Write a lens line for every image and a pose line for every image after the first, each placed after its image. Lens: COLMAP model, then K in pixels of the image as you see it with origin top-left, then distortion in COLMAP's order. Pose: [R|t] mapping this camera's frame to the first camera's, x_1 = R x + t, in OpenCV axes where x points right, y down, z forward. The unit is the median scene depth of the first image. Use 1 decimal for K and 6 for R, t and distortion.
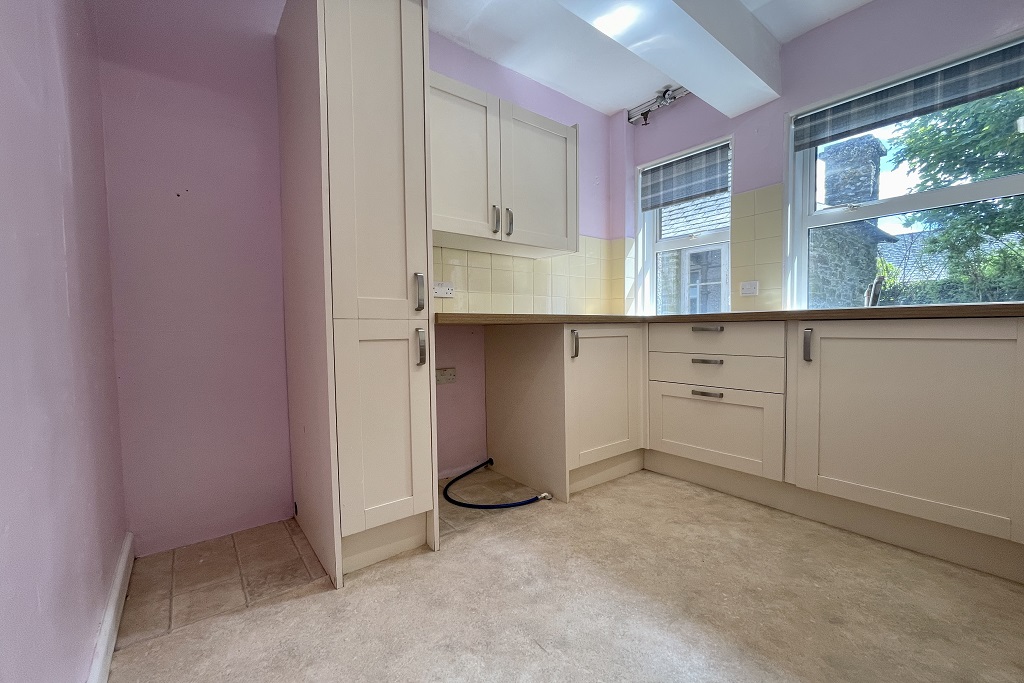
lens RADIAL K [[412.5, 0, 513.7], [0, 412.5, 349.0], [0, 0, 1]] dist [-0.010569, 0.004500]
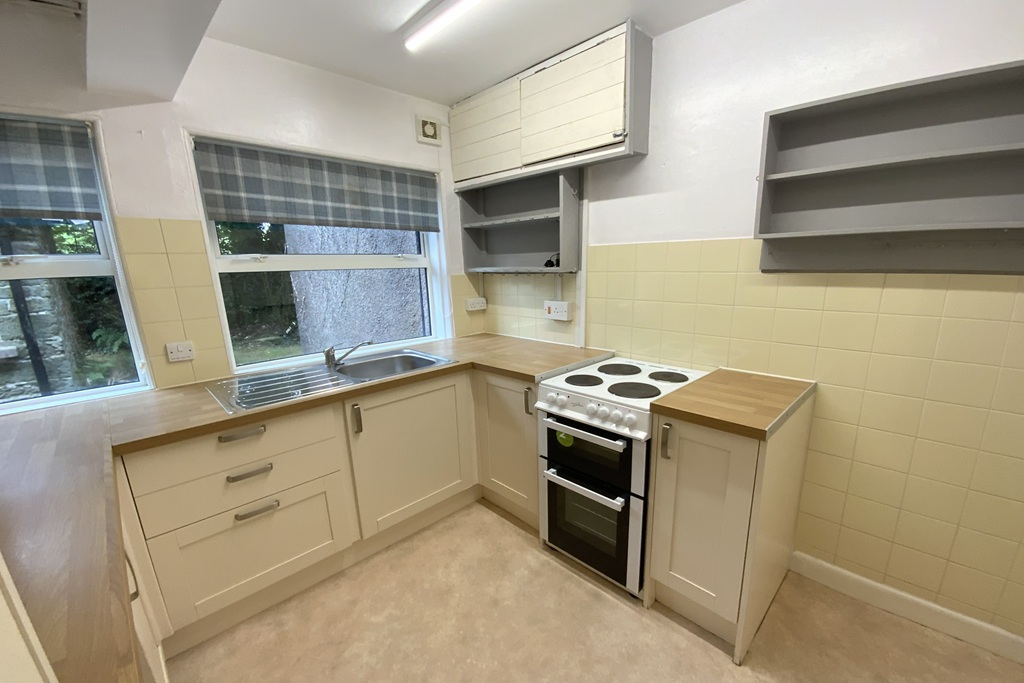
lens RADIAL K [[414.8, 0, 519.2], [0, 414.8, 357.8], [0, 0, 1]] dist [0.010719, -0.013784]
pose [[-0.111182, -0.210162, 0.971324, -0.304657], [0.076370, 0.972687, 0.219199, -0.316639], [-0.990861, 0.098551, -0.092095, 0.561769]]
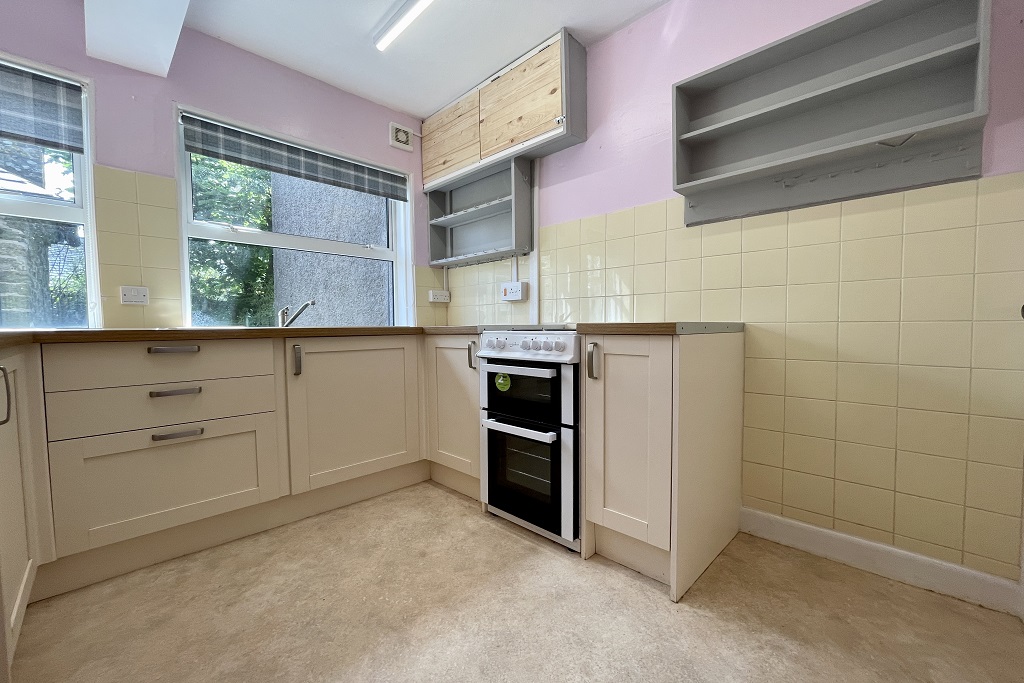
lens RADIAL K [[412.5, 0, 513.9], [0, 412.5, 337.5], [0, 0, 1]] dist [-0.010569, 0.004500]
pose [[-0.120048, -0.023044, 0.992501, -0.364681], [0.059372, 0.997775, 0.030347, -0.057675], [-0.990991, 0.062570, -0.118412, 0.472846]]
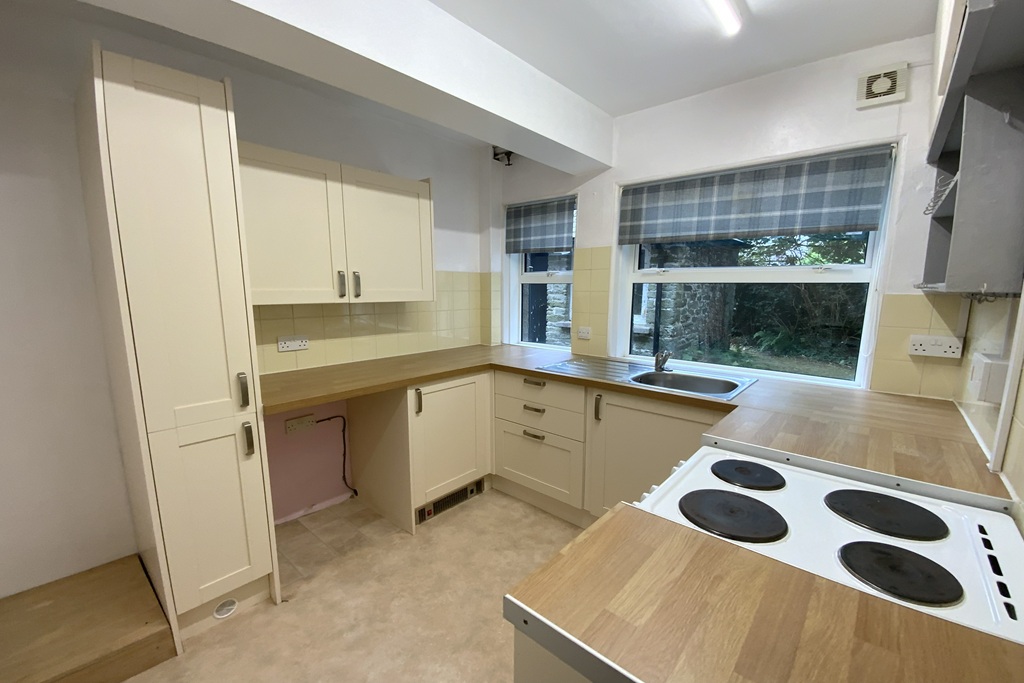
lens RADIAL K [[414.8, 0, 516.0], [0, 414.8, 358.8], [0, 0, 1]] dist [0.010719, -0.013784]
pose [[0.982121, -0.014003, 0.187729, 0.198661], [-0.008167, 0.993121, 0.116805, -0.258550], [-0.188073, -0.116250, 0.975251, -0.143015]]
